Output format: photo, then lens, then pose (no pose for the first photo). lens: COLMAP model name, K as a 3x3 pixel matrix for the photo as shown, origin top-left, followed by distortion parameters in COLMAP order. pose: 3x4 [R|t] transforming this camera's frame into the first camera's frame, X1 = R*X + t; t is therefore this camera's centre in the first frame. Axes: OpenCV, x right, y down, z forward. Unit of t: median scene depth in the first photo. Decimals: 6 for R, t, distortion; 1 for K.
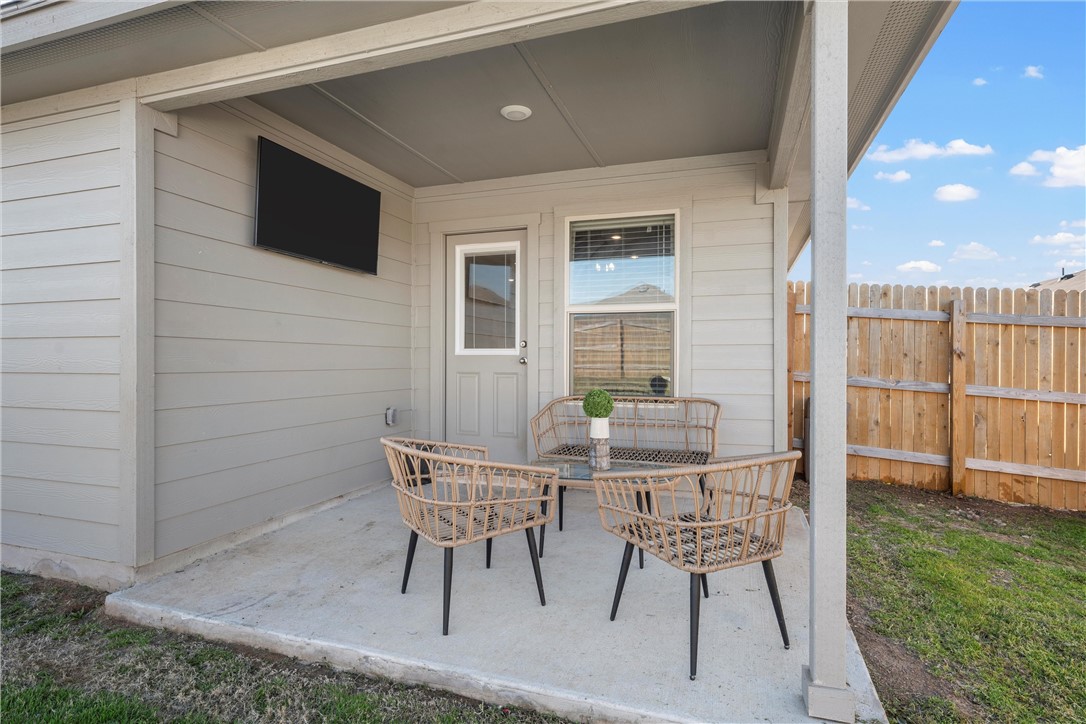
lens RADIAL K [[557.0, 0, 544.5], [0, 557.0, 359.2], [0, 0, 1]] dist [0.000908, 0.000119]
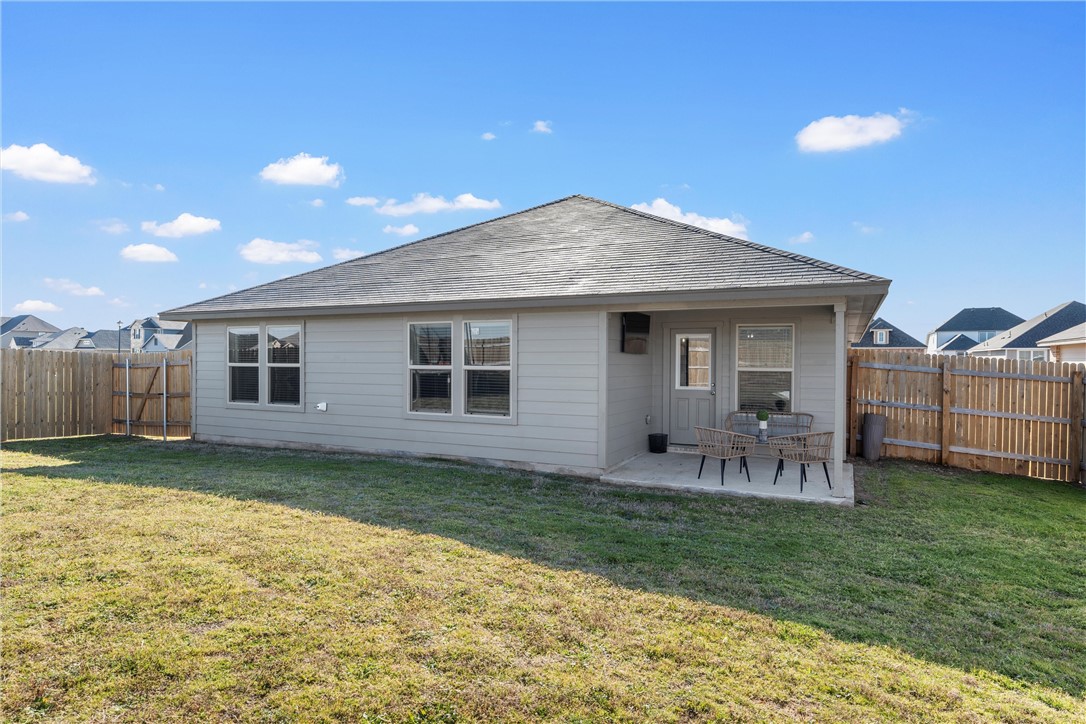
lens RADIAL K [[613.8, 0, 543.0], [0, 613.8, 362.0], [0, 0, 1]] dist [0.000652, 0.000034]
pose [[0.991217, 0.002132, -0.132229, -0.351585], [-0.002115, 0.999998, 0.000268, -0.108434], [0.132229, 0.000014, 0.991219, -1.279240]]
